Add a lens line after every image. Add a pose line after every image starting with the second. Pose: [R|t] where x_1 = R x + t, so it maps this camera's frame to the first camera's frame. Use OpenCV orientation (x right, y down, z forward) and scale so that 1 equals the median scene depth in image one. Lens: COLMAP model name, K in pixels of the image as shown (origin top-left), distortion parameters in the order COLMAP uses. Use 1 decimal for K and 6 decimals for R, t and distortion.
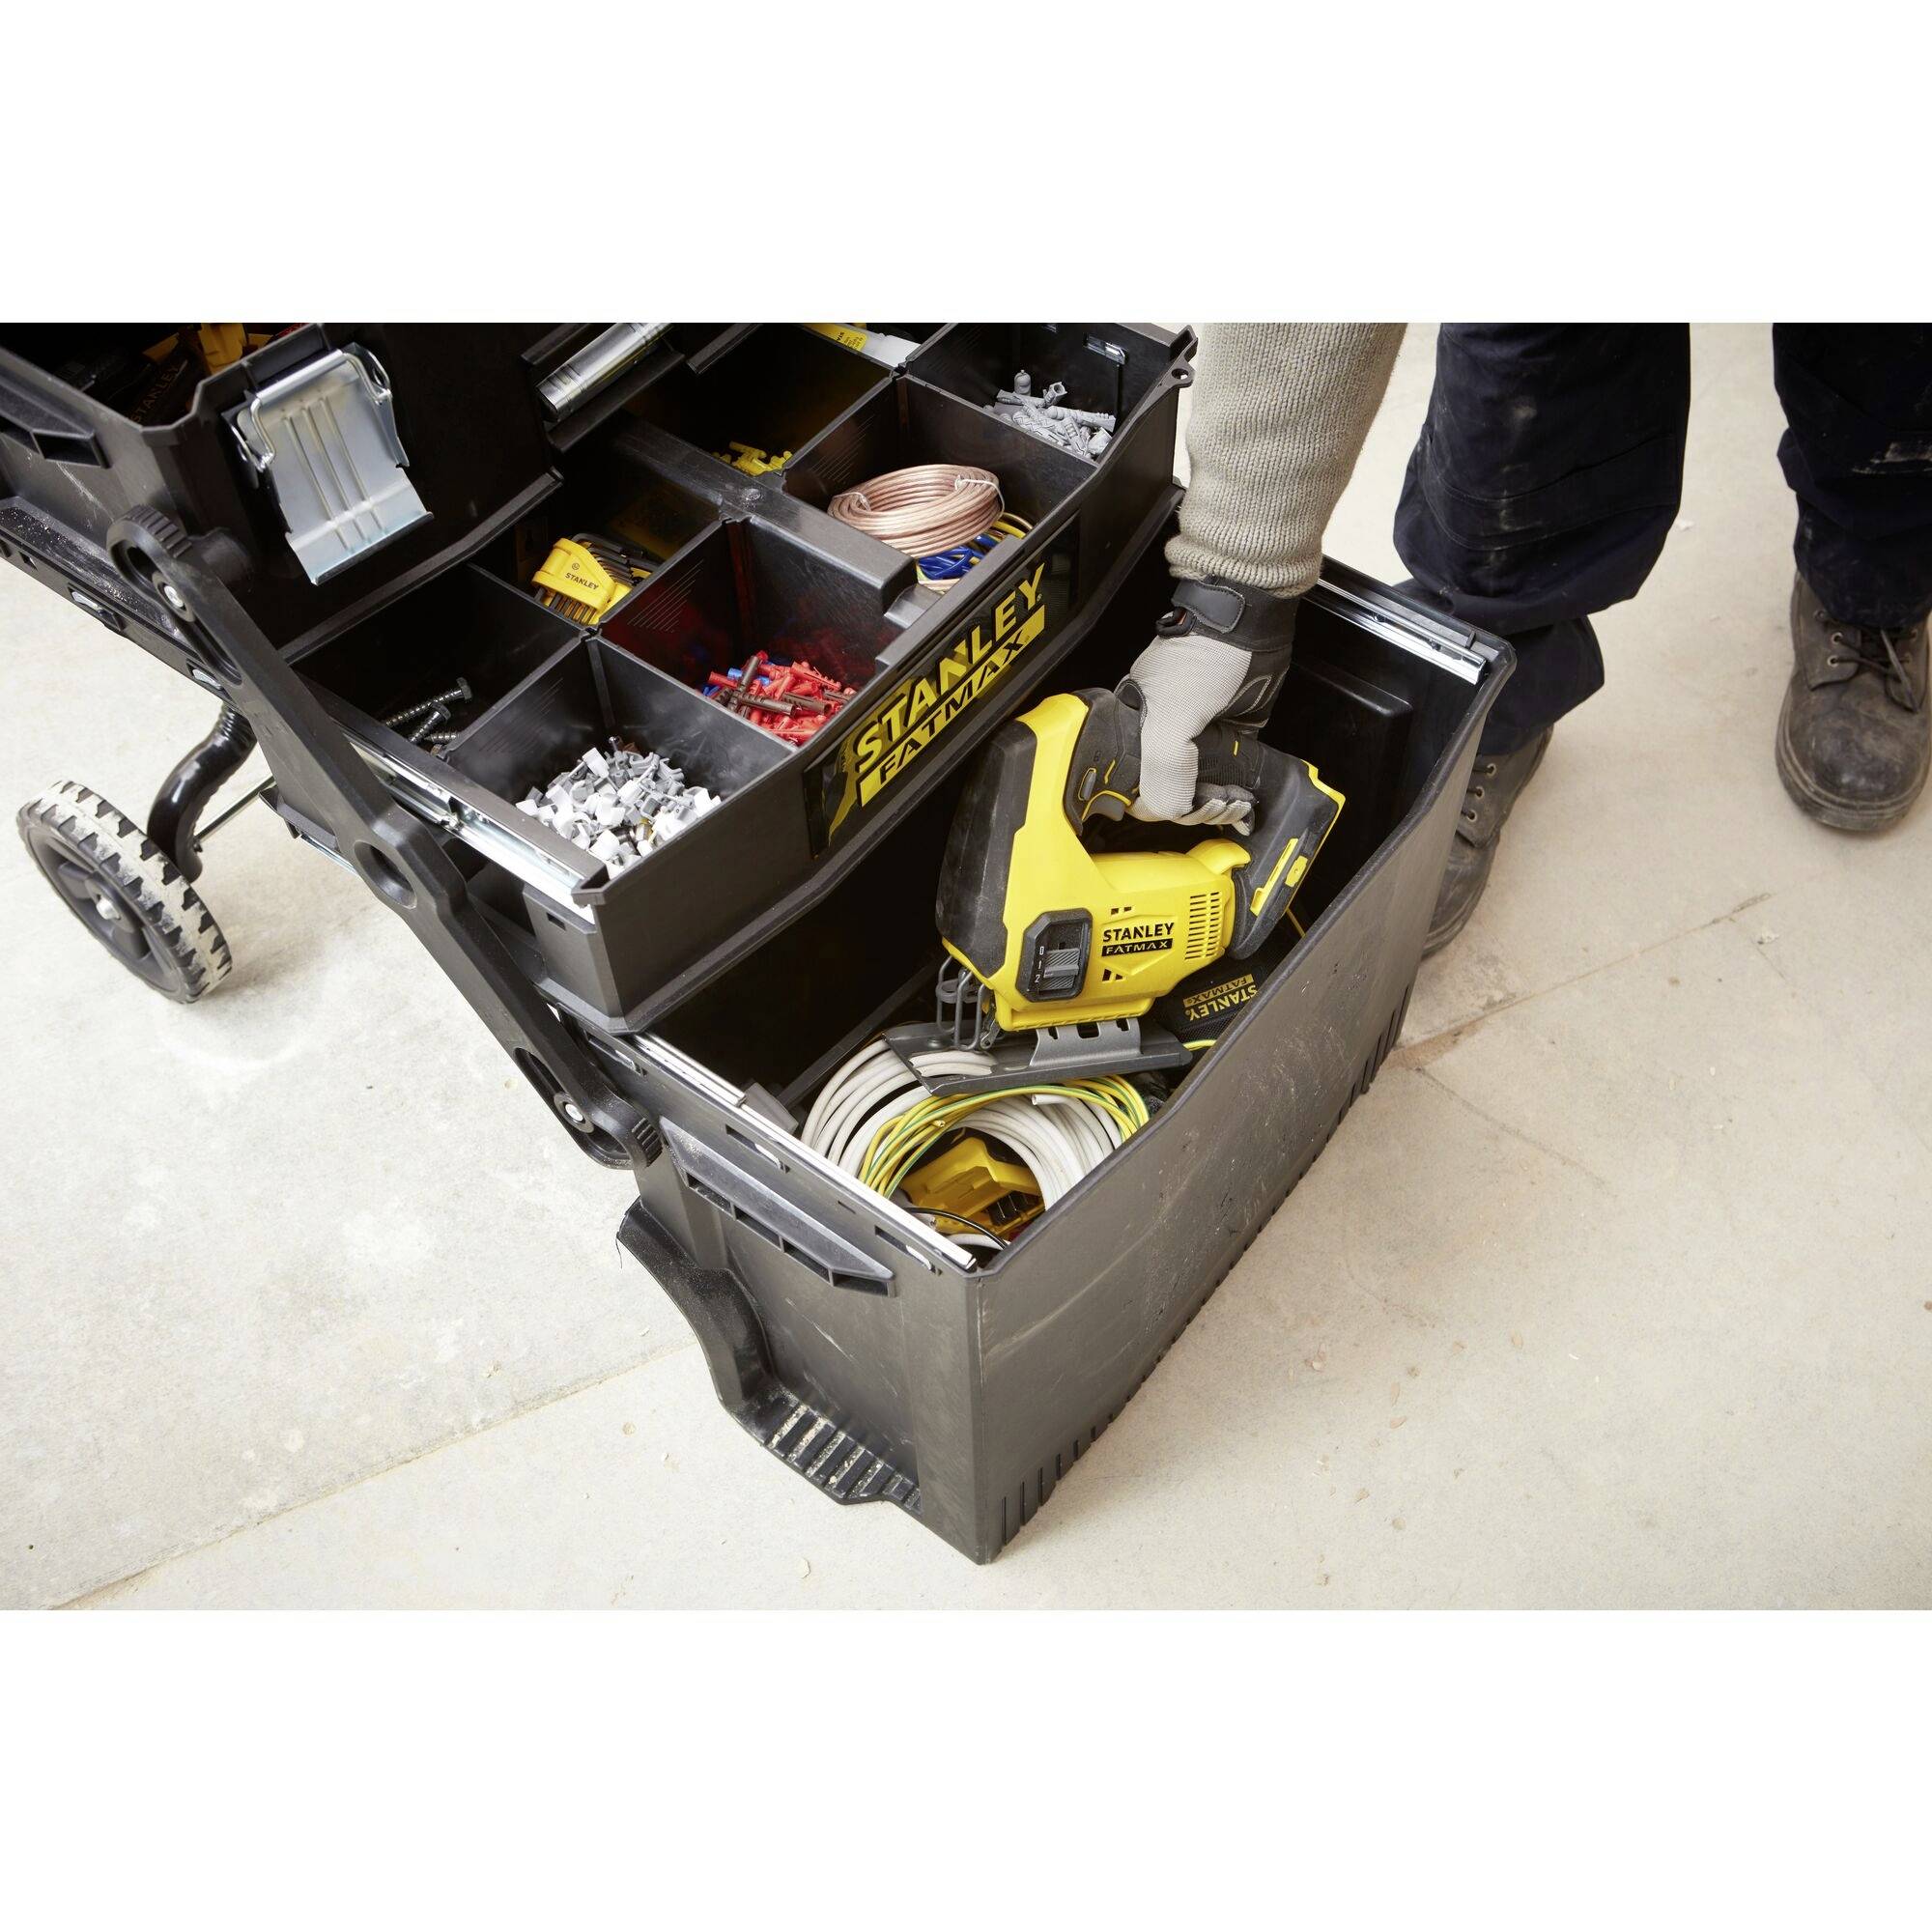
lens RADIAL K [[2091.0, 0, 966.0], [0, 2091.0, 966.0], [0, 0, 1]] dist [-0.006479, -0.003061]
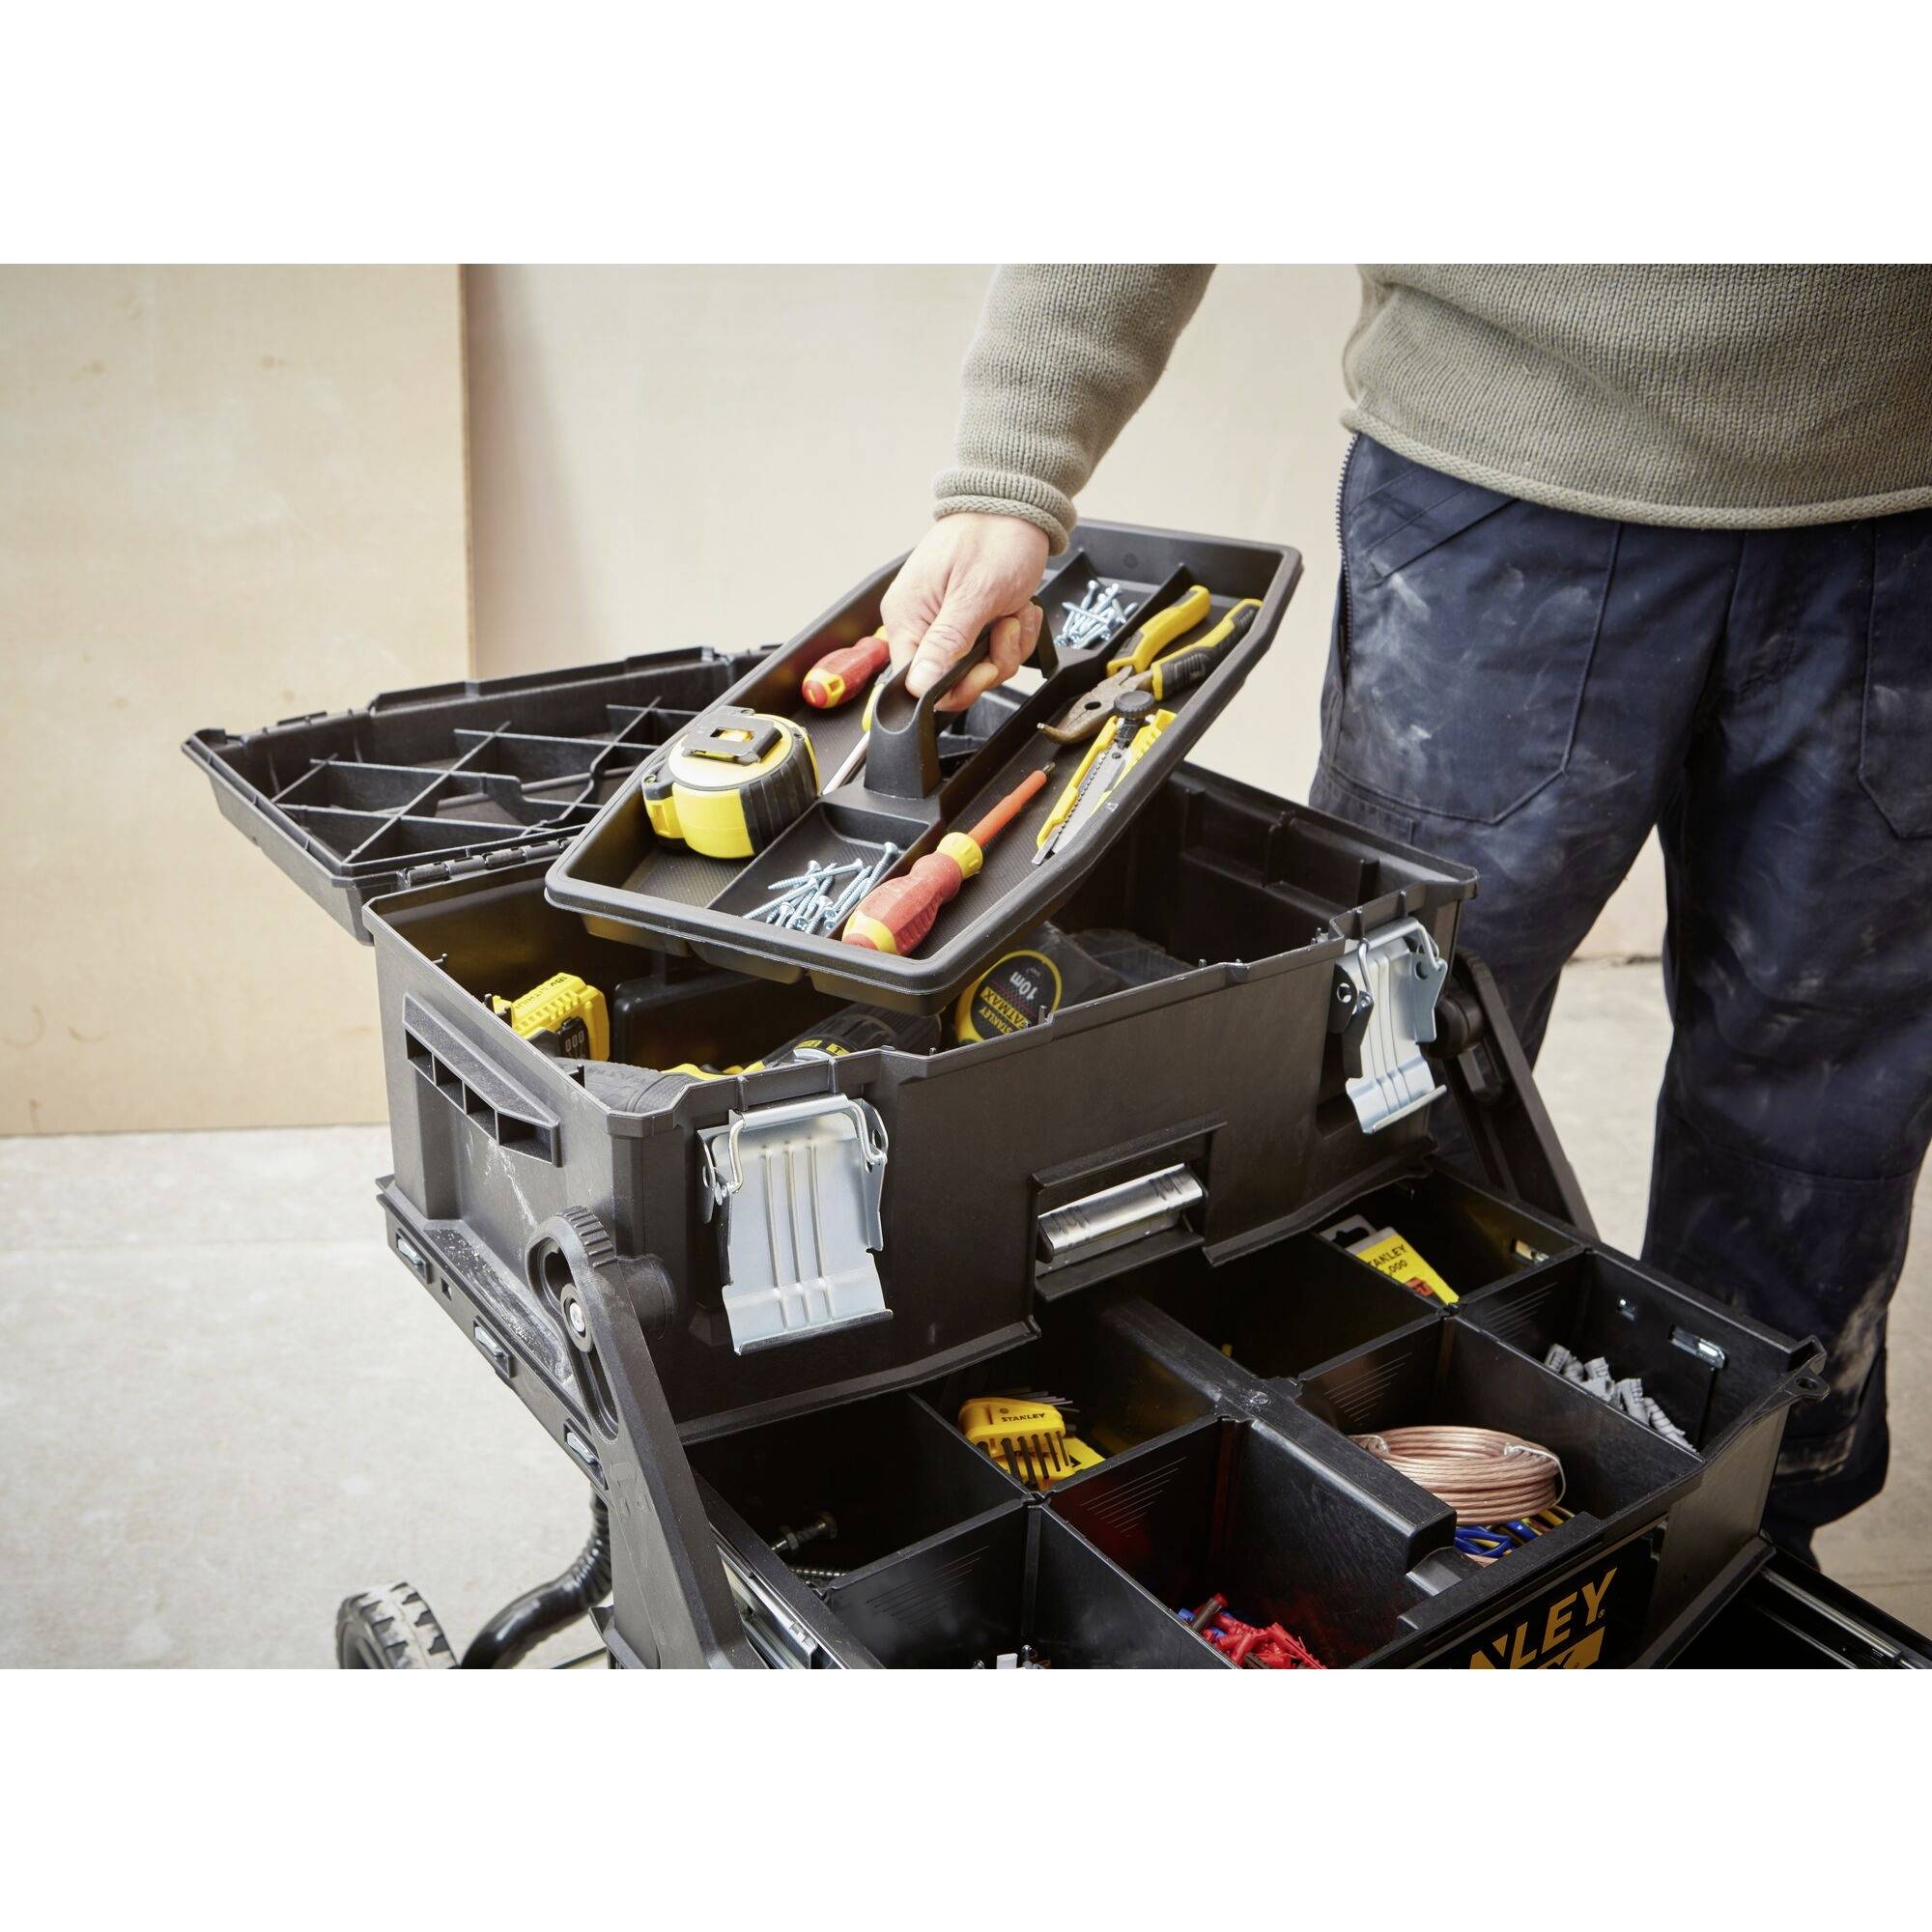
lens RADIAL K [[1915.9, 0, 827.9], [0, 1915.9, 963.9], [0, 0, 1]] dist [-0.059628, 0.029205]
pose [[0.943356, 0.152143, -0.294842, -0.069224], [-0.282999, 0.832833, -0.475711, 0.037507], [0.173177, 0.532205, 0.828714, 0.267539]]
